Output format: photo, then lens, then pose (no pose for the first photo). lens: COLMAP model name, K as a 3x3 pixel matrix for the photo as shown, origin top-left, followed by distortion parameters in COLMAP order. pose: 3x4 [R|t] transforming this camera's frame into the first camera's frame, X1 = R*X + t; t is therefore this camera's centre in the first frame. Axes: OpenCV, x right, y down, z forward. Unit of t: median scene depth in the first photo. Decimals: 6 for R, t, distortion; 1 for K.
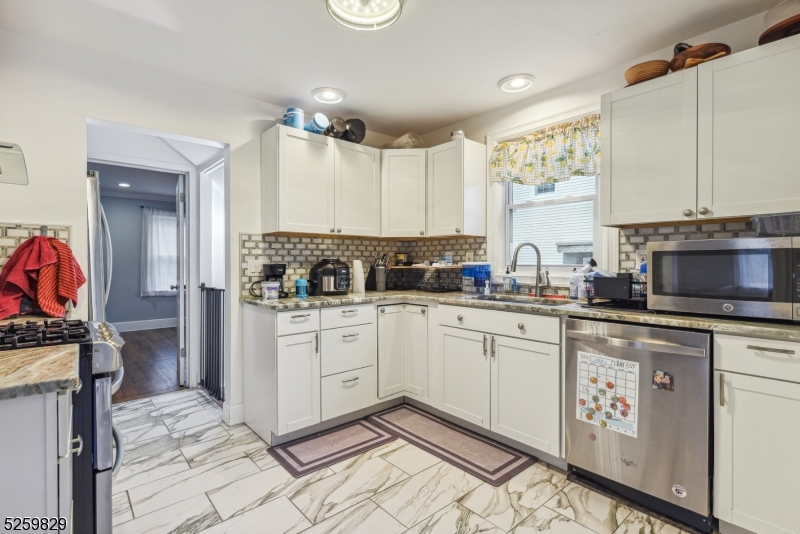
lens RADIAL K [[385.9, 0, 400.5], [0, 385.9, 264.7], [0, 0, 1]] dist [0.001506, -0.000114]
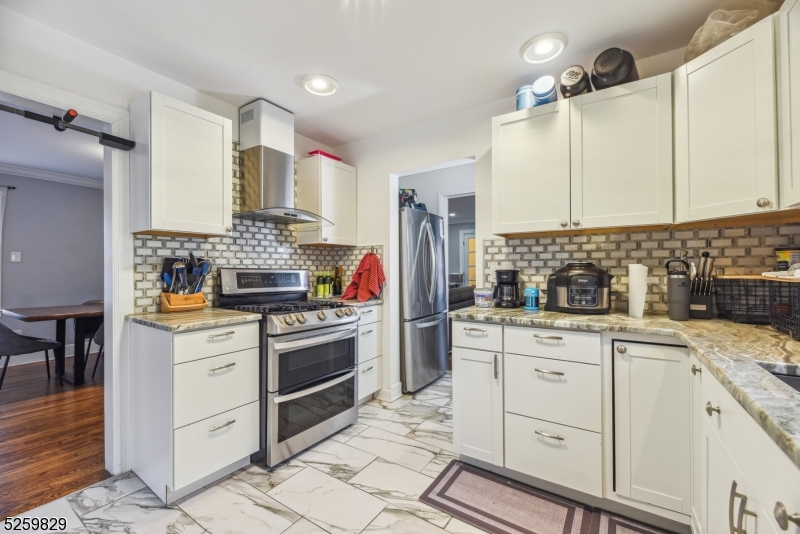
lens RADIAL K [[329.5, 0, 400.4], [0, 329.5, 267.6], [0, 0, 1]] dist [-0.004007, -0.000456]
pose [[0.260618, -0.002016, -0.965440, 0.356182], [-0.003161, 0.999991, -0.002942, -0.004208], [0.965437, 0.003818, 0.260609, 0.547001]]
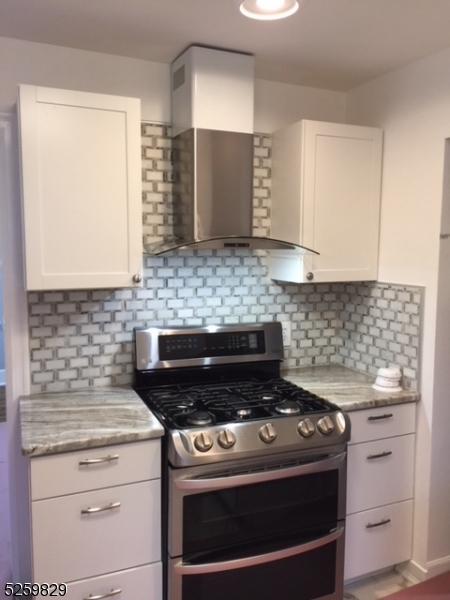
lens RADIAL K [[500.1, 0, 224.3], [0, 500.1, 299.2], [0, 0, 1]] dist [0.028504, 0.006351]
pose [[-0.311865, 0.105923, -0.944204, 0.186736], [-0.013418, 0.993176, 0.115848, -0.145523], [0.950032, 0.048798, -0.308316, 0.708494]]
